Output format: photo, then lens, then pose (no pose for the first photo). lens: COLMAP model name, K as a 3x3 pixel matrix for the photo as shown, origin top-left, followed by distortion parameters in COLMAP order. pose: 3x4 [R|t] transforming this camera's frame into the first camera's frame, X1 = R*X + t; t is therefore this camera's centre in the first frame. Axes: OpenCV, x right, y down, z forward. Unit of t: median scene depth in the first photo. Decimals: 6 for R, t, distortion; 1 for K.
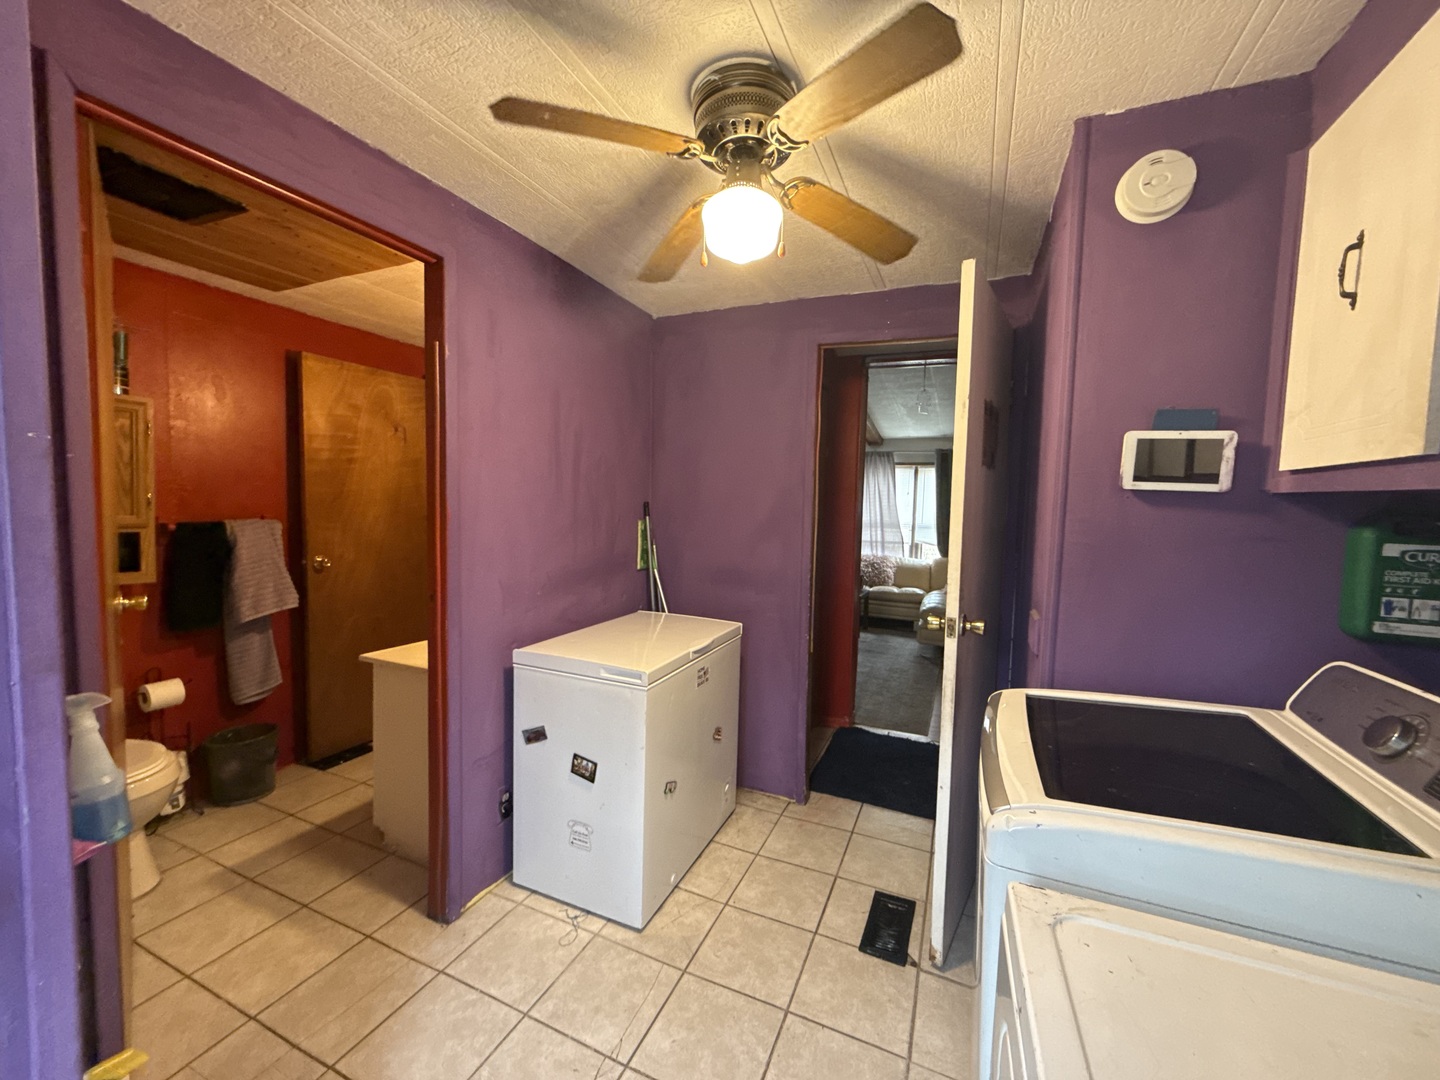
lens RADIAL K [[573.1, 0, 719.3], [0, 573.1, 541.0], [0, 0, 1]] dist [0.000298, -0.000372]
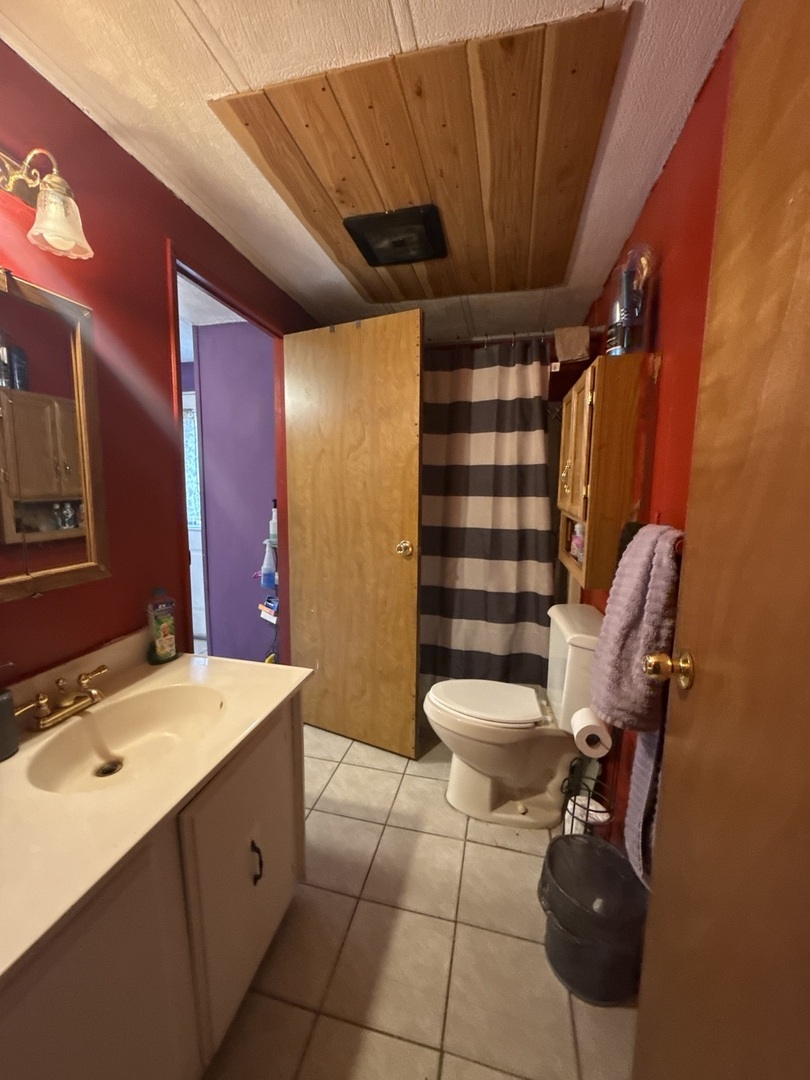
lens RADIAL K [[429.8, 0, 405.1], [0, 429.8, 536.6], [0, 0, 1]] dist [0.000298, -0.000372]
pose [[-0.983815, -0.014257, -0.178617, -0.732788], [-0.045633, 0.983898, 0.172808, -0.110290], [0.173277, 0.178162, -0.968624, 1.796199]]
